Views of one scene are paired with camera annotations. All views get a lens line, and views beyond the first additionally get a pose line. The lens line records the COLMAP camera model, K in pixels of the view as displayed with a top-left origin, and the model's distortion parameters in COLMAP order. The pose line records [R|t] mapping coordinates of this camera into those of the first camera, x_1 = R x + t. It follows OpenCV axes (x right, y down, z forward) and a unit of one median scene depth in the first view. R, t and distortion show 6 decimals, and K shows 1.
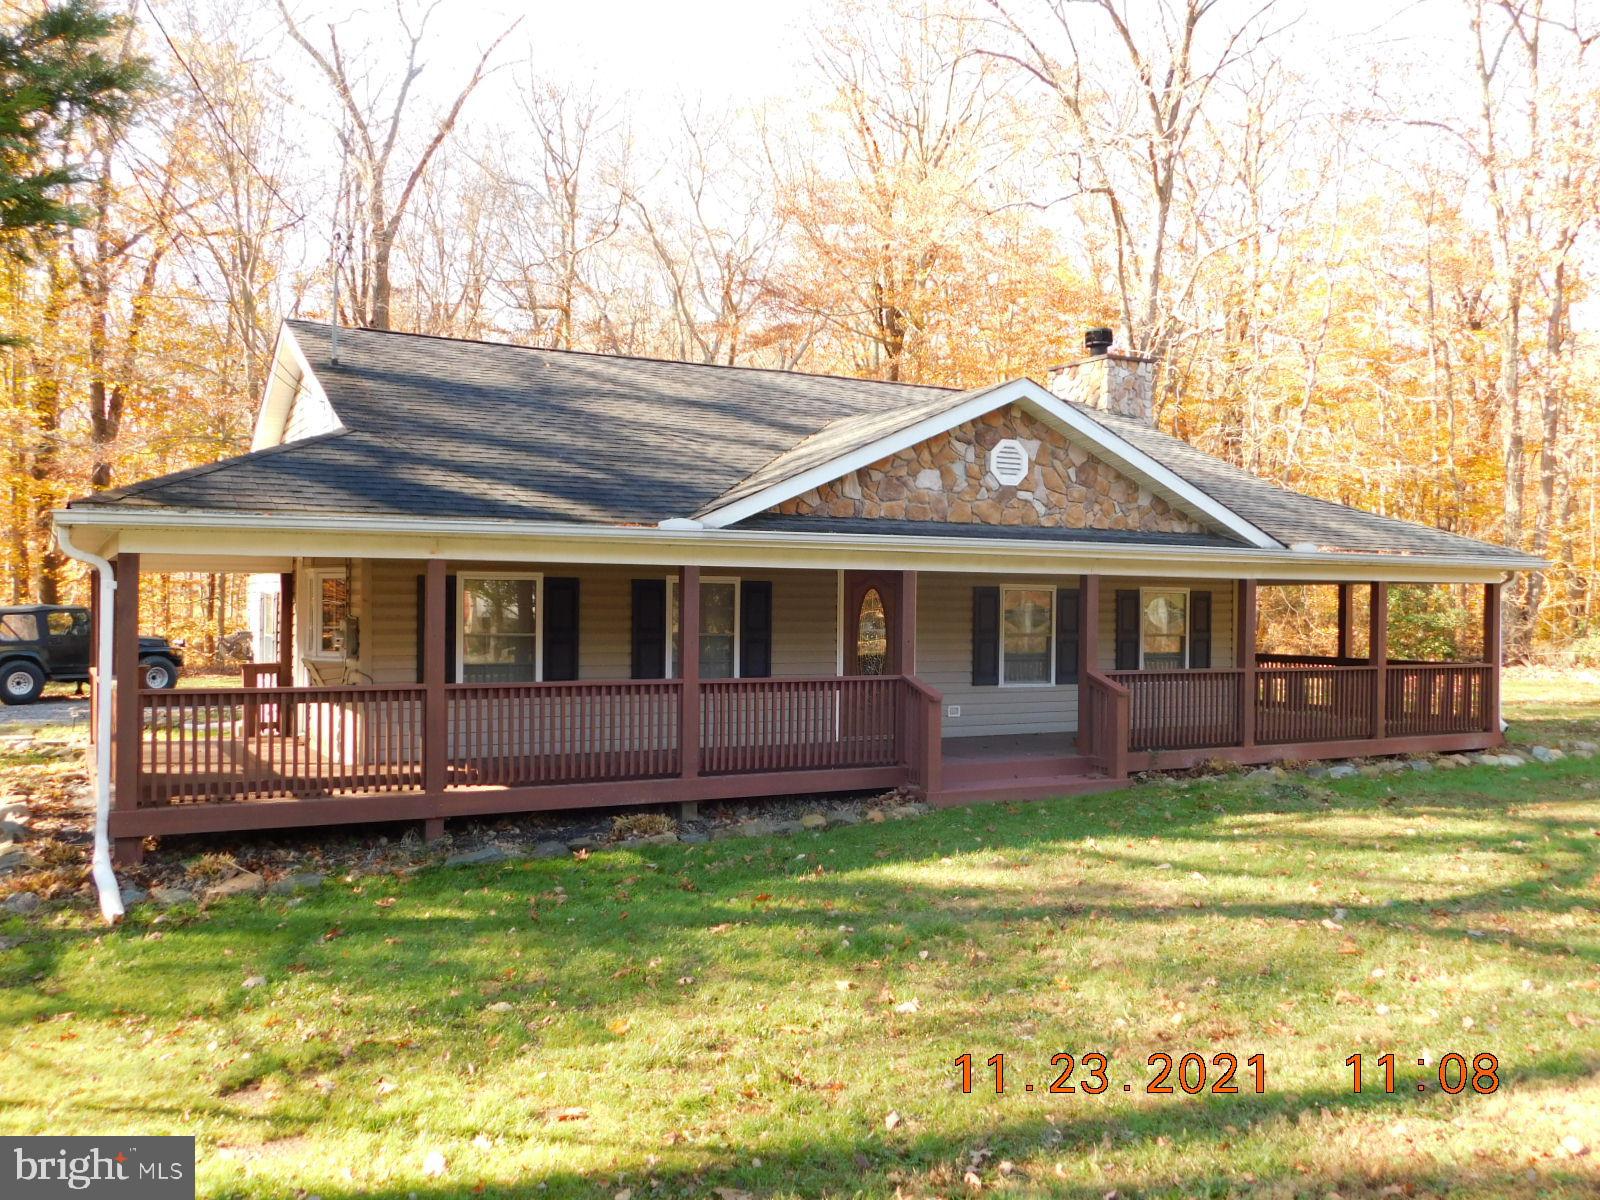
lens RADIAL K [[1395.0, 0, 798.9], [0, 1395.0, 596.4], [0, 0, 1]] dist [-0.008683, -0.003719]
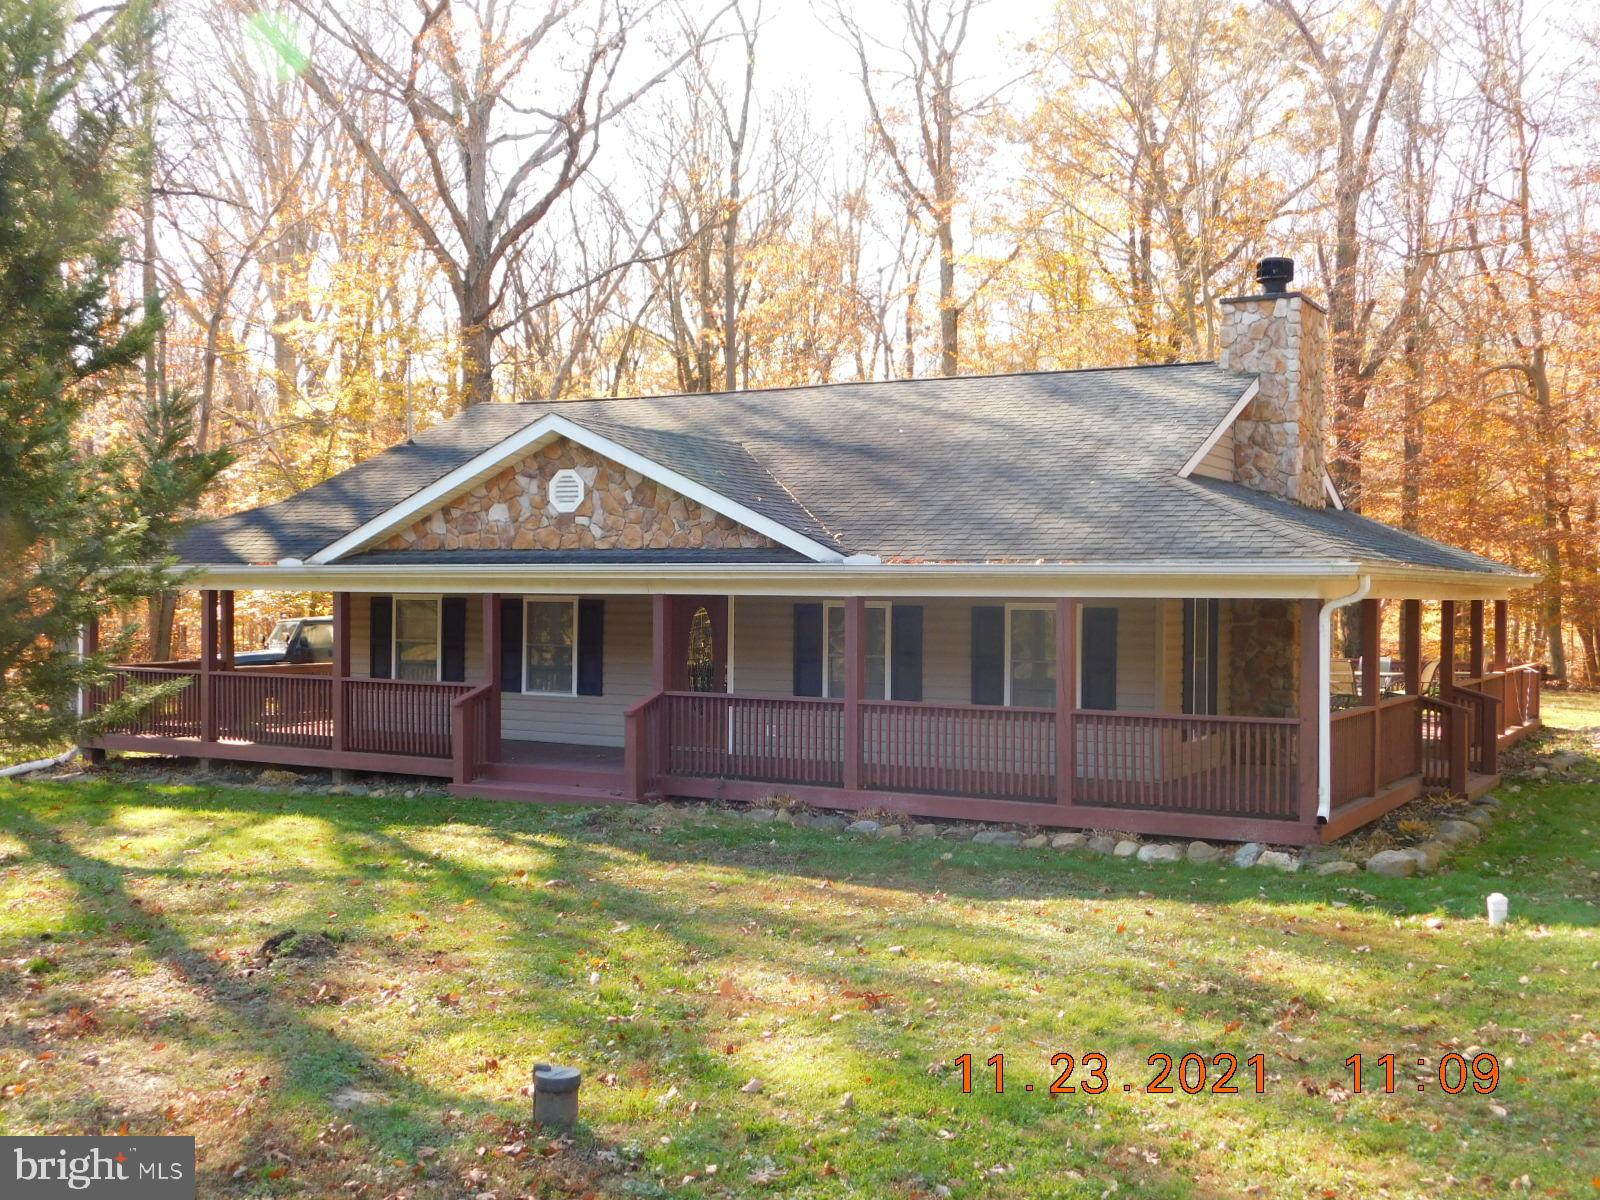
lens RADIAL K [[1729.3, 0, 798.5], [0, 1729.3, 602.7], [0, 0, 1]] dist [0.025403, 0.000000]
pose [[0.505196, -0.003965, -0.862996, 1.300032], [-0.004705, 0.999962, -0.007348, -0.000940], [0.862992, 0.007773, 0.505158, 0.450604]]
